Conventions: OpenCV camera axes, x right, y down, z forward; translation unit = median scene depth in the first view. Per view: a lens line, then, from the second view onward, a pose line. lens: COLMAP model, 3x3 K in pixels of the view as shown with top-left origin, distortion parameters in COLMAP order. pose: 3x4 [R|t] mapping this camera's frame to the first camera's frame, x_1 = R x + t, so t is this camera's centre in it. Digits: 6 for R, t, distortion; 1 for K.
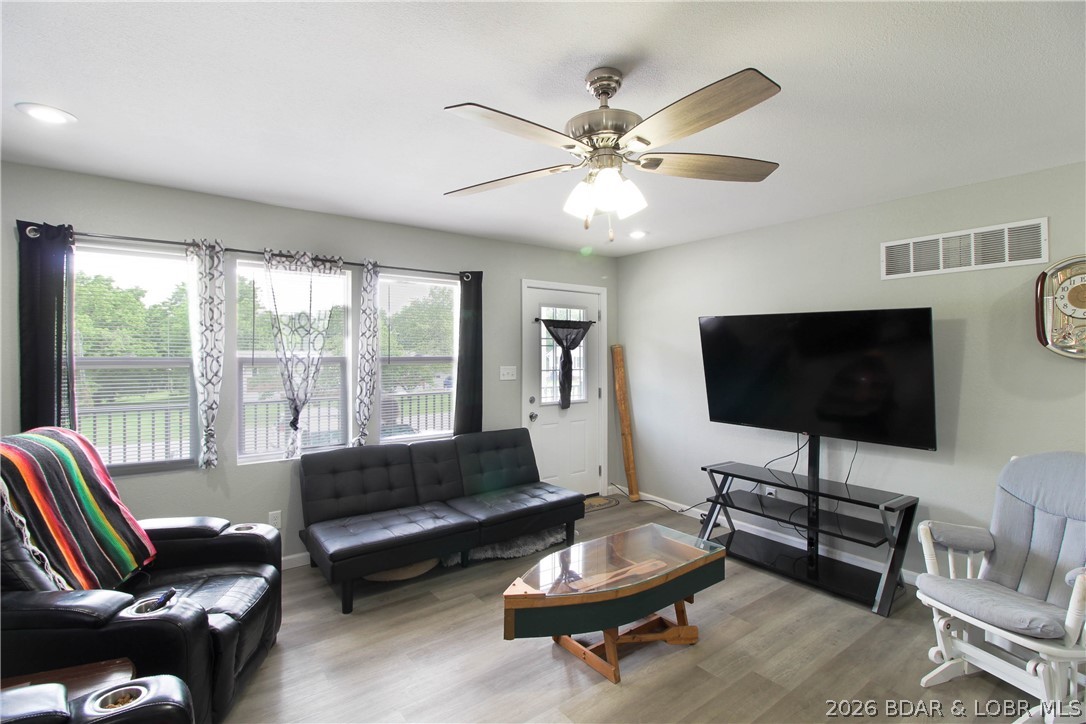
lens RADIAL K [[501.3, 0, 543.9], [0, 501.3, 356.9], [0, 0, 1]] dist [0.005010, 0.000481]
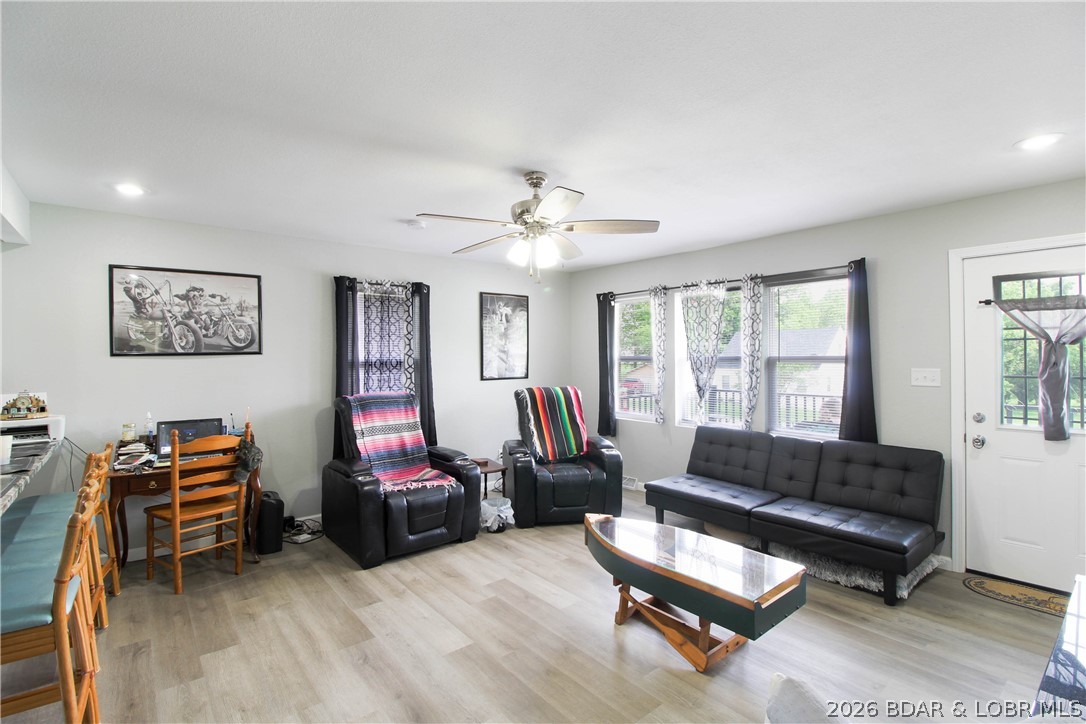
lens RADIAL K [[501.3, 0, 542.4], [0, 501.3, 359.3], [0, 0, 1]] dist [0.005010, 0.000481]
pose [[0.065562, 0.014393, -0.997745, 0.812209], [0.003749, 0.999885, 0.014670, -0.011402], [0.997841, -0.004703, 0.065501, 0.438381]]
